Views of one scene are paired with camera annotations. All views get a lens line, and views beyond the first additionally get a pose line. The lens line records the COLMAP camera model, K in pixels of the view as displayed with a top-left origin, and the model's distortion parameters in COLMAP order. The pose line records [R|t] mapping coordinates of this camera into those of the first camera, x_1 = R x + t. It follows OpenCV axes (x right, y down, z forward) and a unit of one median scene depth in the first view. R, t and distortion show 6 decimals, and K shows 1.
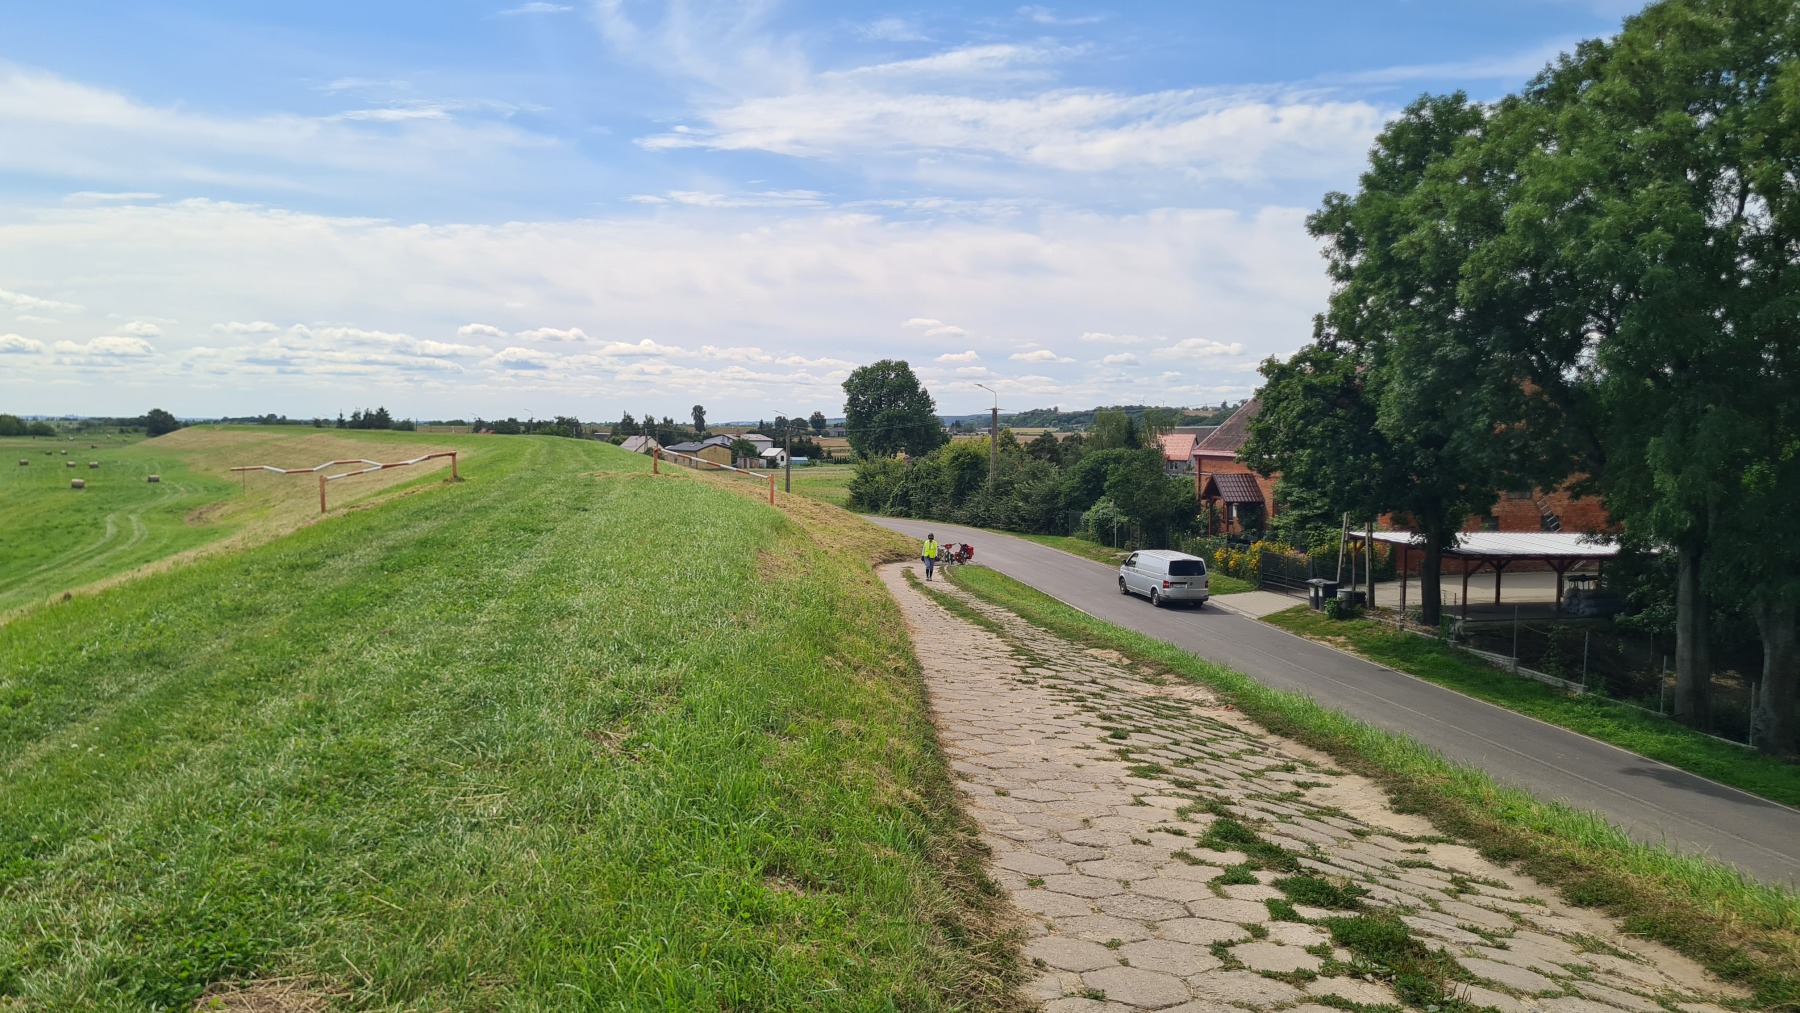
lens RADIAL K [[1357.2, 0, 908.7], [0, 1357.2, 508.8], [0, 0, 1]] dist [0.023065, -0.007643]
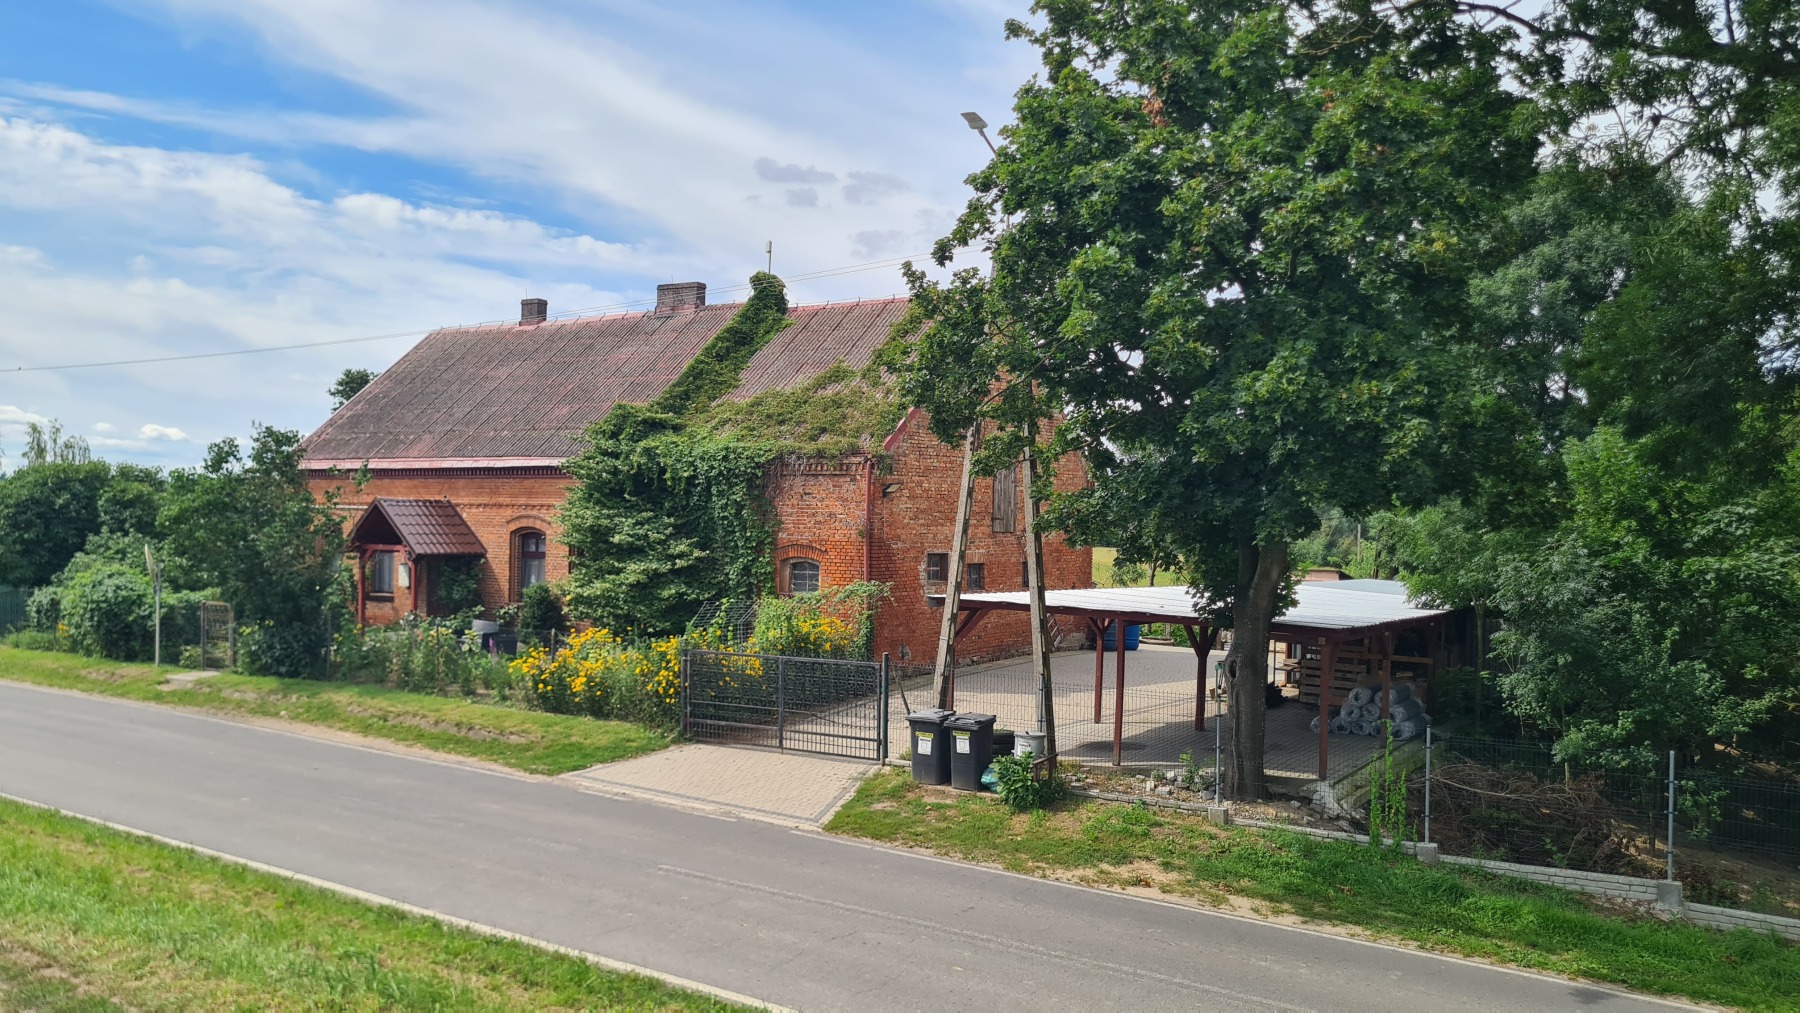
lens RADIAL K [[1357.2, 0, 895.7], [0, 1357.2, 507.0], [0, 0, 1]] dist [0.023065, -0.007643]
pose [[0.689806, 0.014110, 0.723857, -0.004712], [0.030783, 0.998334, -0.048794, 0.007467], [-0.723340, 0.055941, 0.688223, 0.559599]]
